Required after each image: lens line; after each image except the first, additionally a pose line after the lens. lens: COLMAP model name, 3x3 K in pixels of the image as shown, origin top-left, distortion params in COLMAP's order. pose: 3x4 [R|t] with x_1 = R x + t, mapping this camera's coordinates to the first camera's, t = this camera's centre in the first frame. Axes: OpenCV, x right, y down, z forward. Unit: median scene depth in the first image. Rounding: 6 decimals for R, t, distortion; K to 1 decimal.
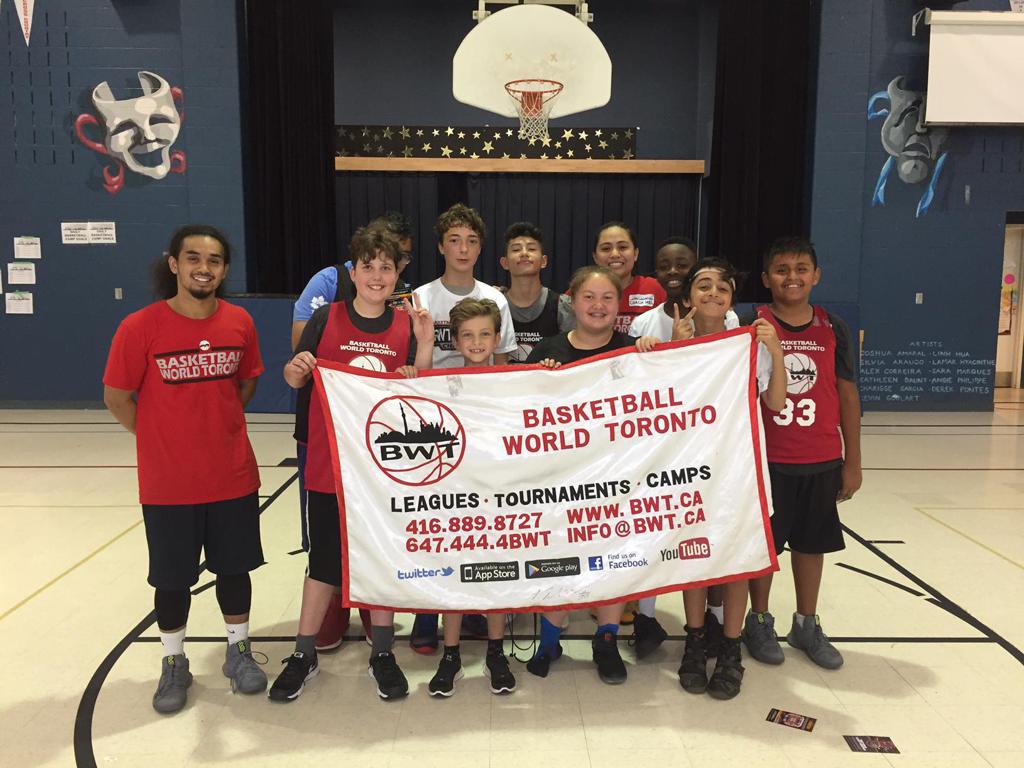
lens RADIAL K [[862.4, 0, 510.9], [0, 862.4, 383.6], [0, 0, 1]] dist [0.078856, -0.111864]
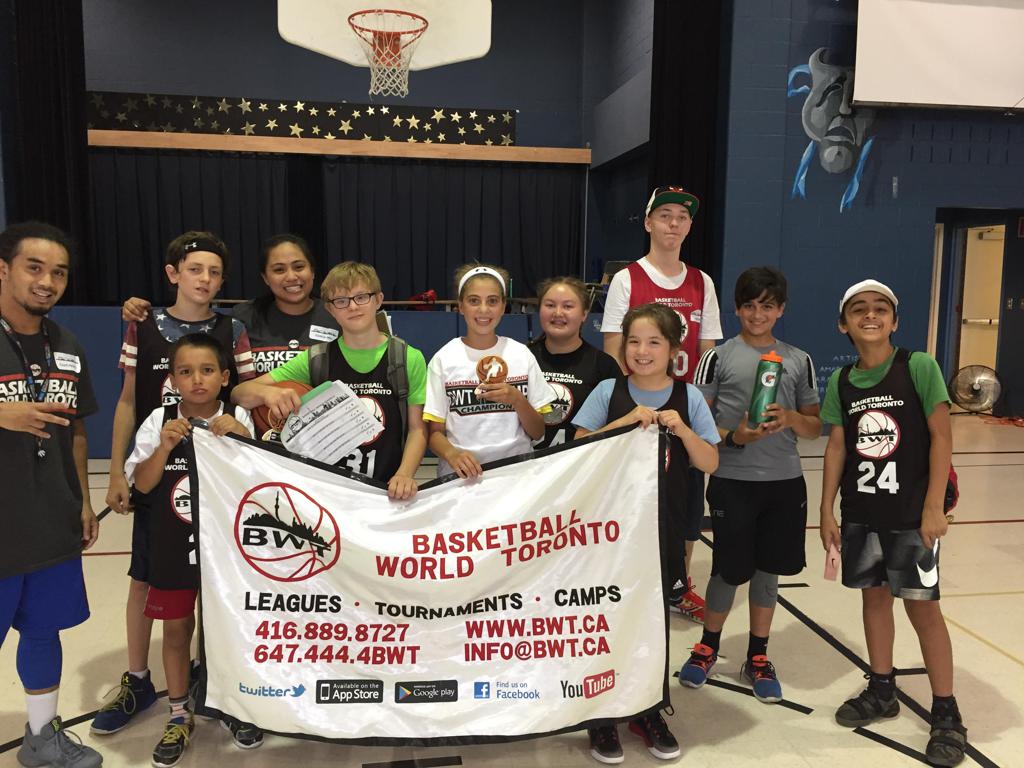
lens RADIAL K [[862.4, 0, 510.9], [0, 862.4, 383.6], [0, 0, 1]] dist [0.078856, -0.111864]
pose [[0.989877, -0.012517, 0.141378, 0.016851], [0.012476, 0.999921, 0.001177, -0.026270], [-0.141381, 0.000598, 0.989955, 0.192592]]
